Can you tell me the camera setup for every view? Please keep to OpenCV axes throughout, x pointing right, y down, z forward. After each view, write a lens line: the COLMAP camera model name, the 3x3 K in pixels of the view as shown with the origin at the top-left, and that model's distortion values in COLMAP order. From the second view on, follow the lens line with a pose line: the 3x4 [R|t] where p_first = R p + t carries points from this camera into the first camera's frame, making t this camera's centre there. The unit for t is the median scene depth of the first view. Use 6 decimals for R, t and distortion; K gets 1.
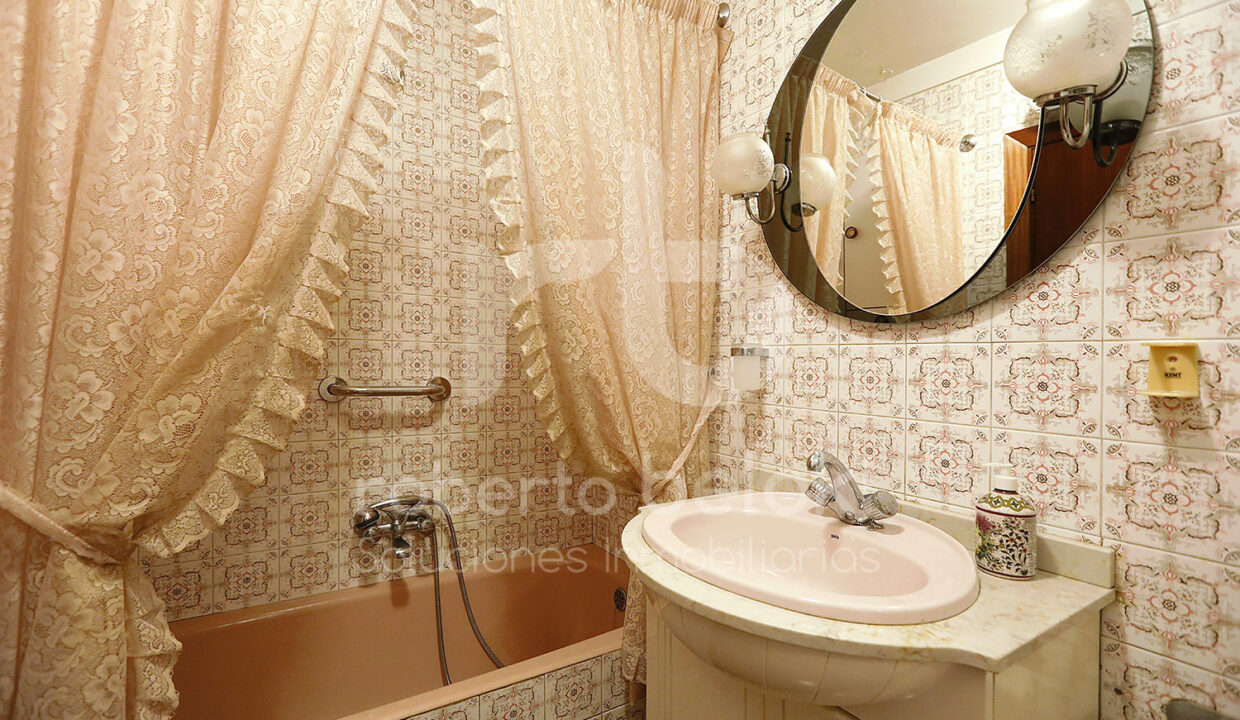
lens RADIAL K [[568.0, 0, 618.0], [0, 568.0, 363.5], [0, 0, 1]] dist [-0.000066, 0.003600]
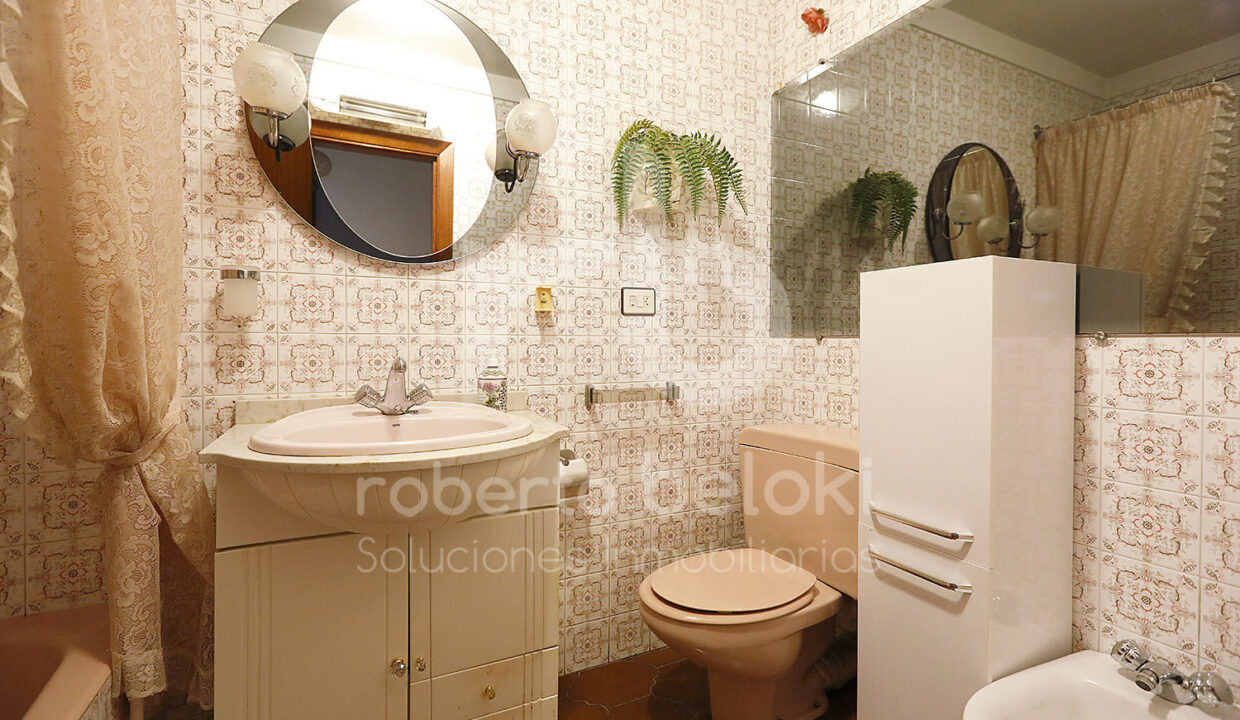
lens RADIAL K [[553.7, 0, 634.7], [0, 553.7, 353.1], [0, 0, 1]] dist [0.001909, 0.001423]
pose [[0.085499, -0.040469, 0.995516, -0.776924], [0.011479, 0.999148, 0.039631, 0.096635], [-0.996272, 0.008039, 0.085890, 0.344131]]
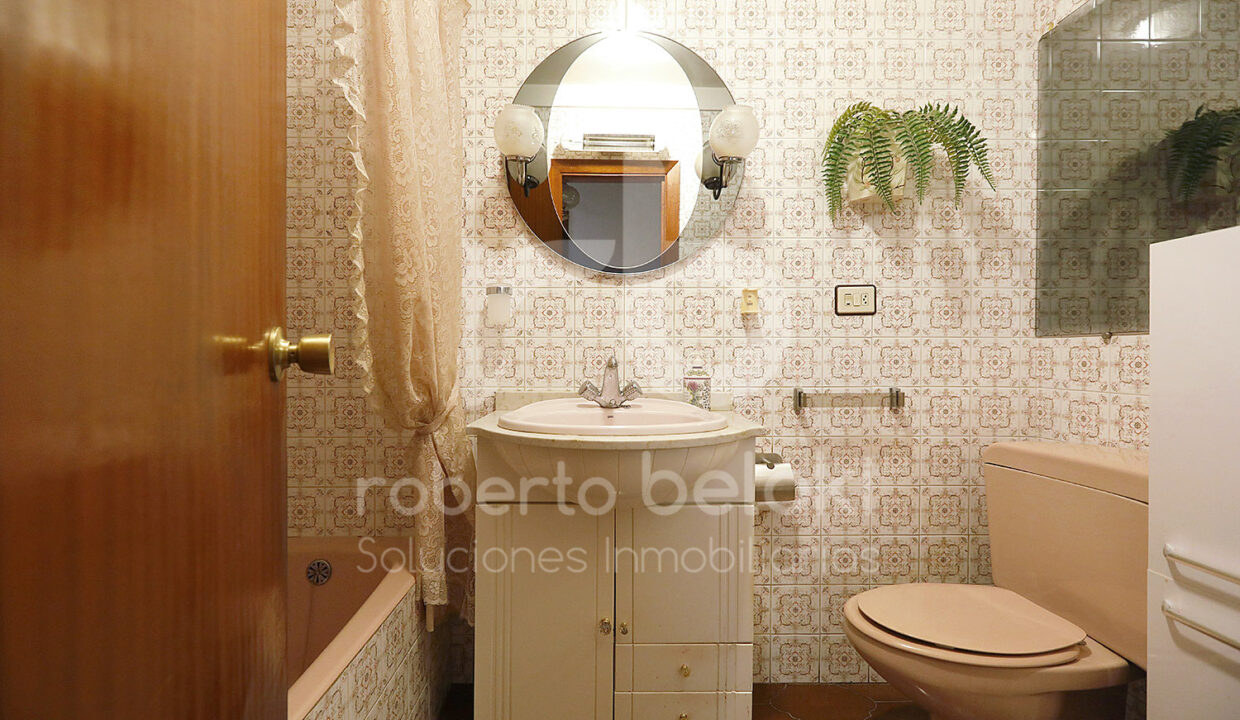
lens RADIAL K [[568.0, 0, 618.0], [0, 568.0, 363.5], [0, 0, 1]] dist [-0.000066, 0.003600]
pose [[0.514759, -0.031661, 0.856750, -0.809941], [0.022842, 0.999470, 0.023211, 0.131769], [-0.857031, 0.007622, 0.515209, 0.231506]]
